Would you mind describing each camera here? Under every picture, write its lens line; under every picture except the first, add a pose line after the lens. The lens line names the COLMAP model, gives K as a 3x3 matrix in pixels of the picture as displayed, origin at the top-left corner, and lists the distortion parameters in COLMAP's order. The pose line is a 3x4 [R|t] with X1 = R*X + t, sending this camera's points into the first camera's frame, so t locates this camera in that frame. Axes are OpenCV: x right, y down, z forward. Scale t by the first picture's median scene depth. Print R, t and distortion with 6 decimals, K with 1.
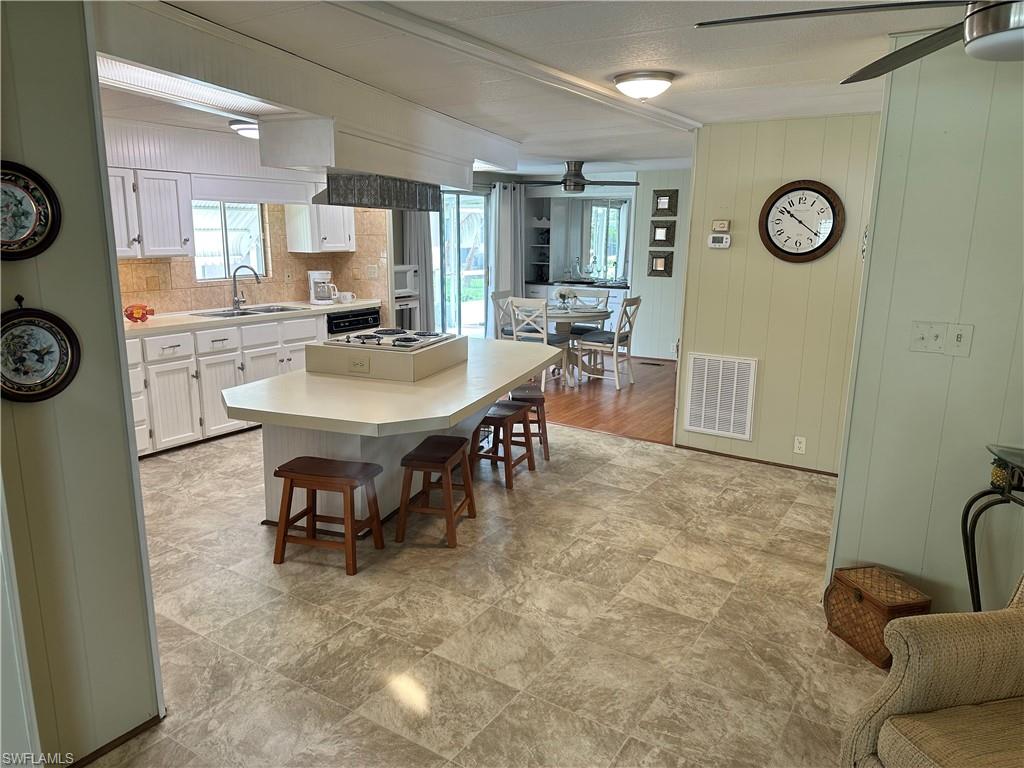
lens RADIAL K [[720.5, 0, 507.4], [0, 720.5, 385.3], [0, 0, 1]] dist [0.070177, -0.084993]
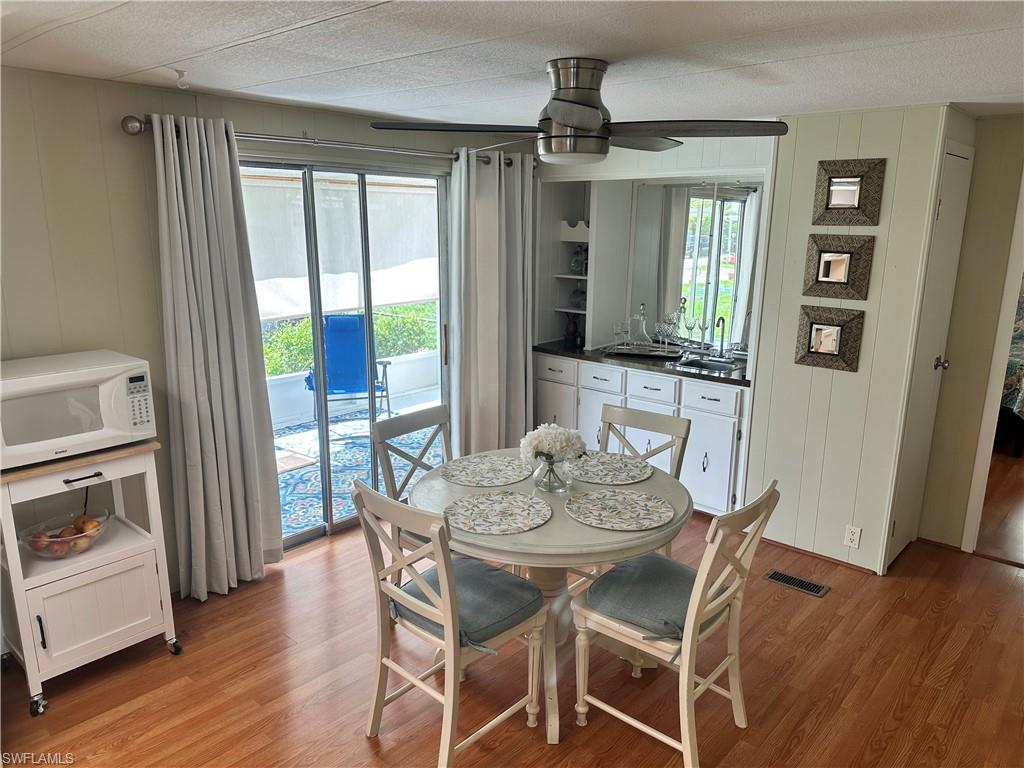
lens RADIAL K [[720.5, 0, 504.5], [0, 720.5, 397.0], [0, 0, 1]] dist [0.070177, -0.084993]
pose [[0.985263, 0.046308, -0.164657, 0.097026], [-0.041367, 0.998588, 0.033315, -0.139826], [0.165968, -0.026013, 0.985788, 0.550984]]
